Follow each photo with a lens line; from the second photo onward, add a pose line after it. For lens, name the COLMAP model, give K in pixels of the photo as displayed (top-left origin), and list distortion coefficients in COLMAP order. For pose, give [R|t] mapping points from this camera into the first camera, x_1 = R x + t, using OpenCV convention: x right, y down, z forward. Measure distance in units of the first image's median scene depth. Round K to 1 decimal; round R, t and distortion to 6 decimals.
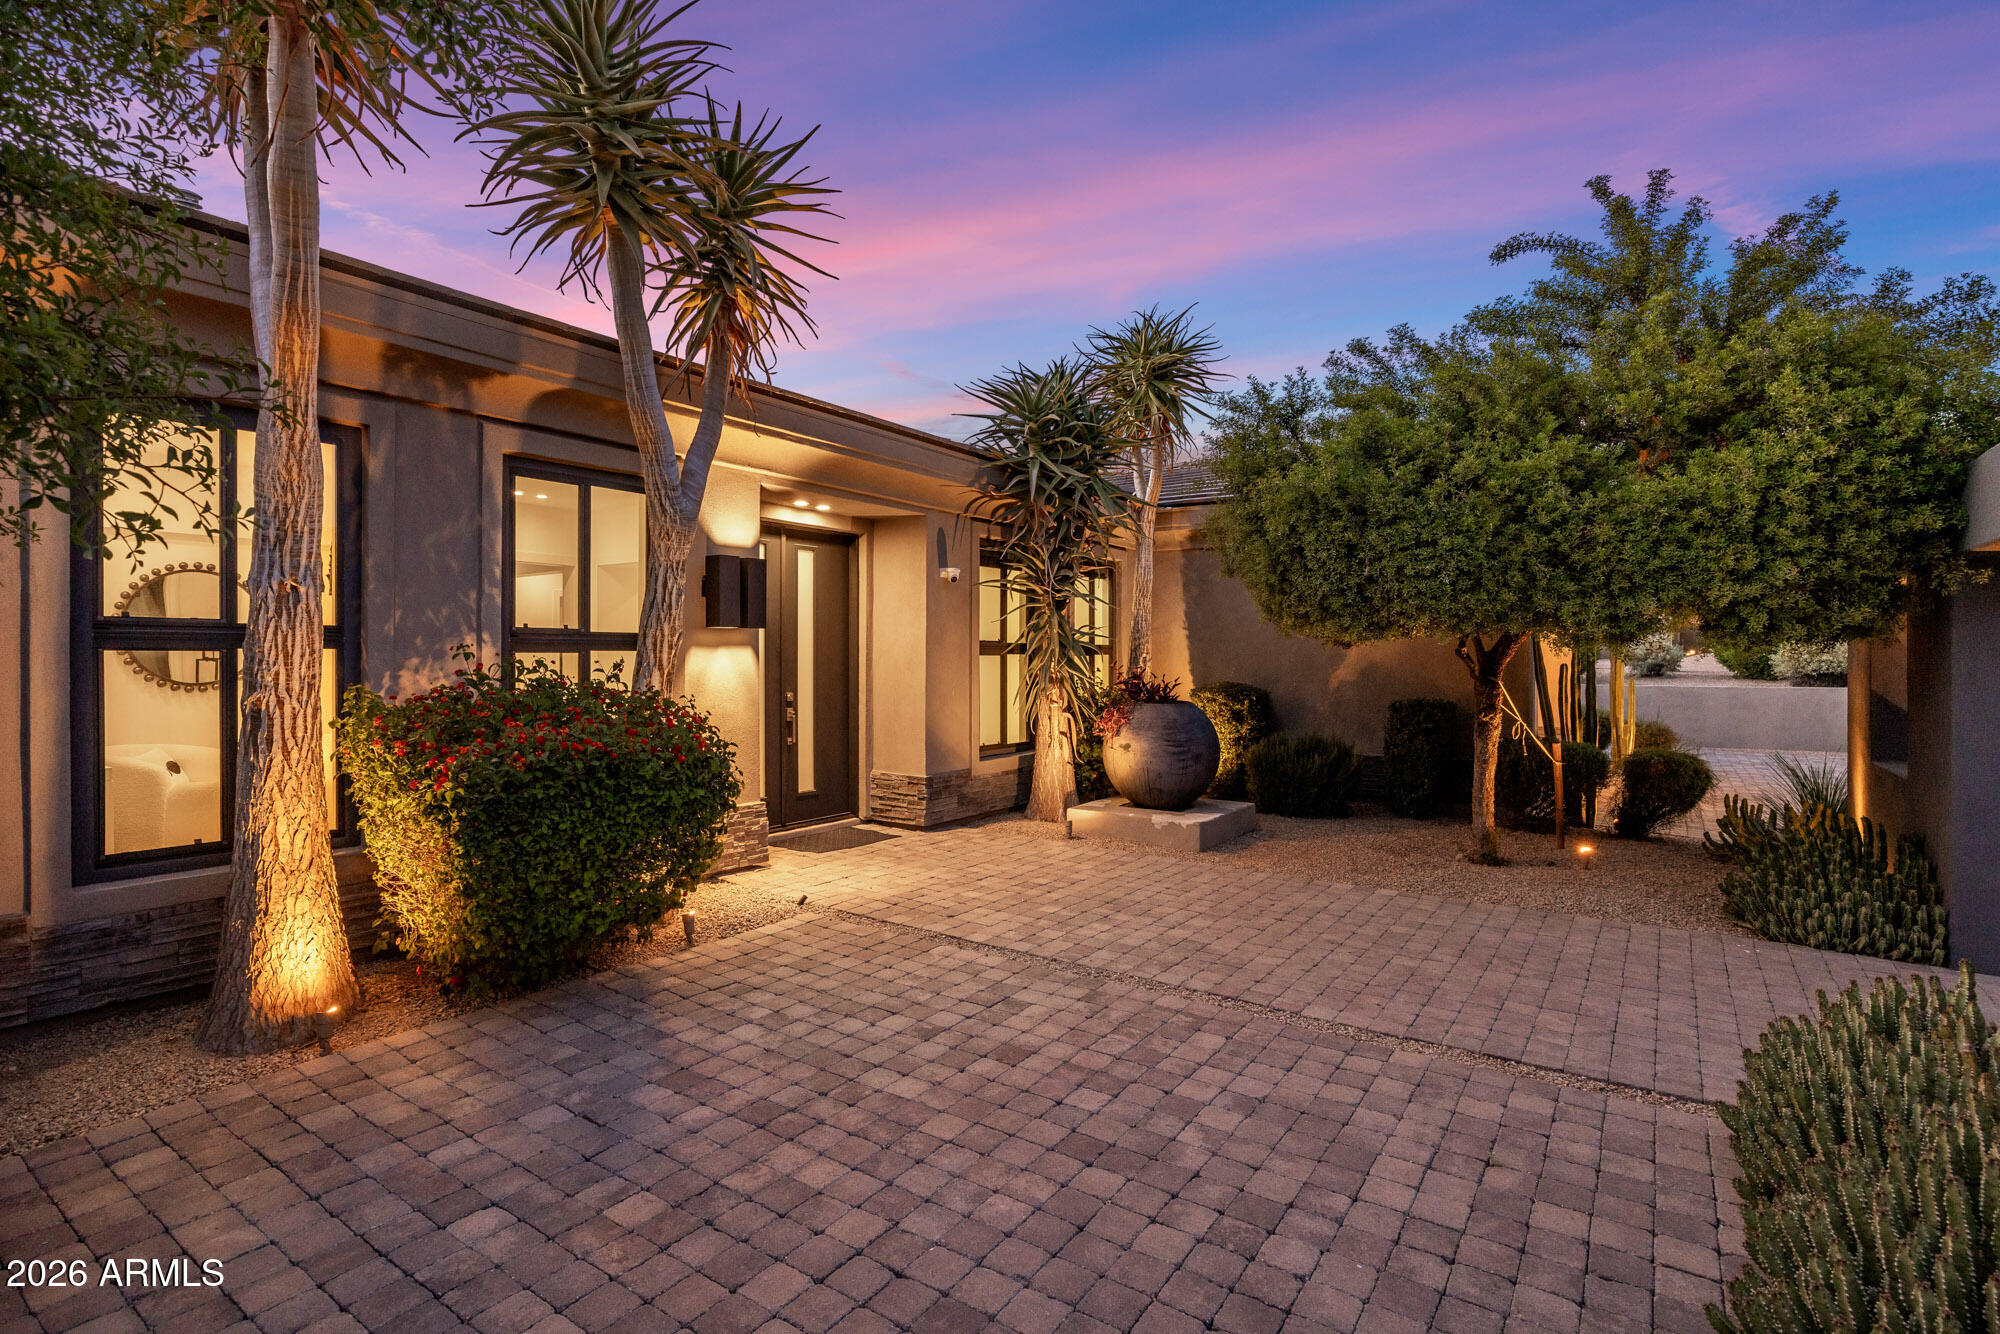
lens RADIAL K [[964.9, 0, 1001.1], [0, 964.9, 664.1], [0, 0, 1]] dist [-0.000391, -0.000017]
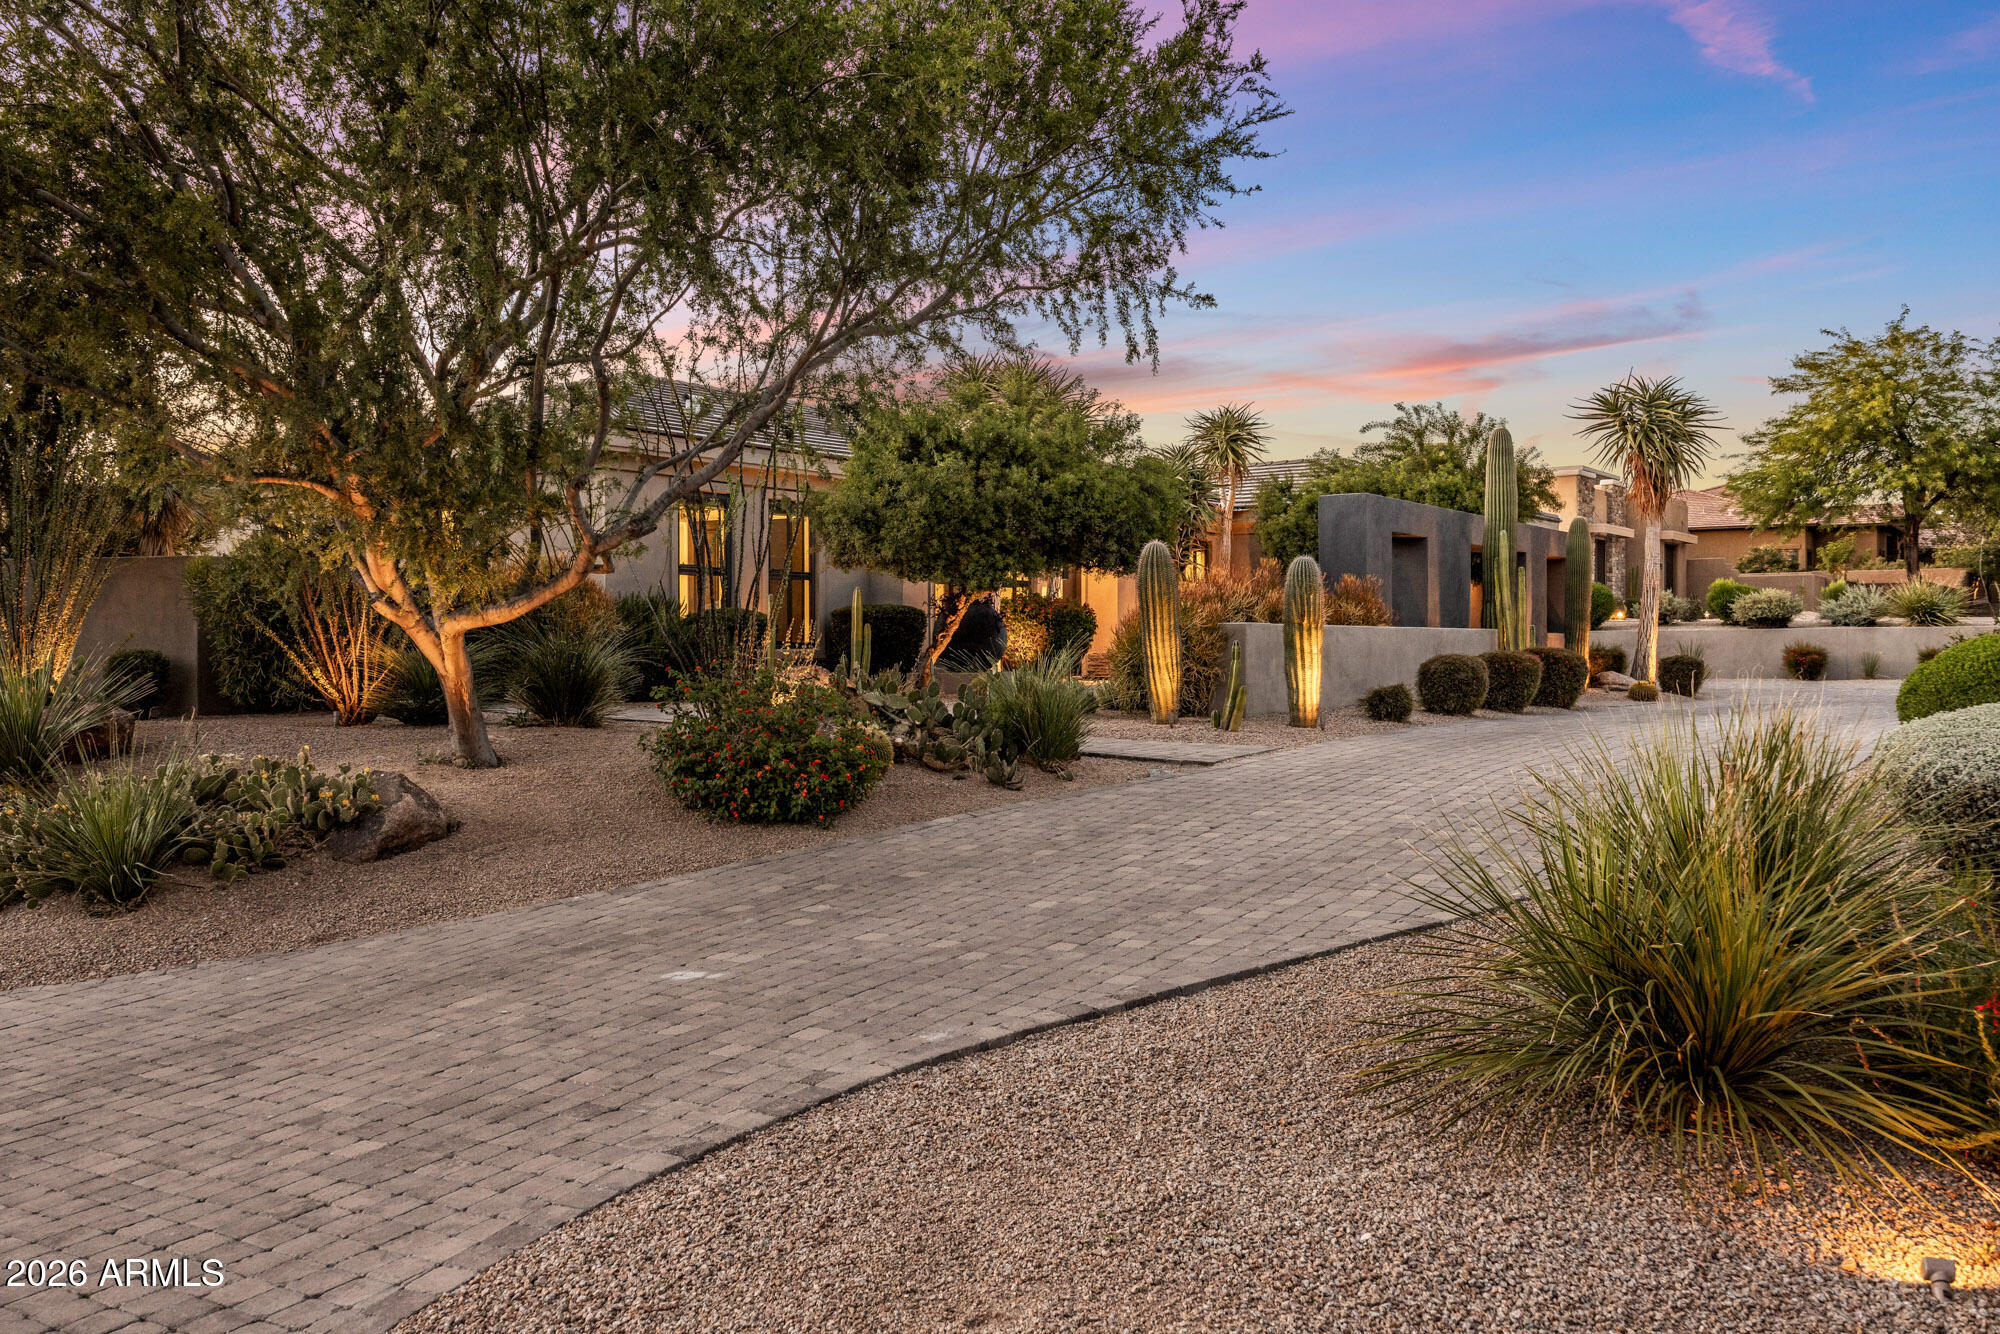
lens RADIAL K [[1728.4, 0, 999.0], [0, 1728.4, 663.1], [0, 0, 1]] dist [0.002864, 0.000253]
pose [[0.999972, -0.006458, 0.003687, -0.293531], [0.006418, 0.999922, 0.010692, 0.083405], [-0.003756, -0.010669, 0.999936, -2.271182]]
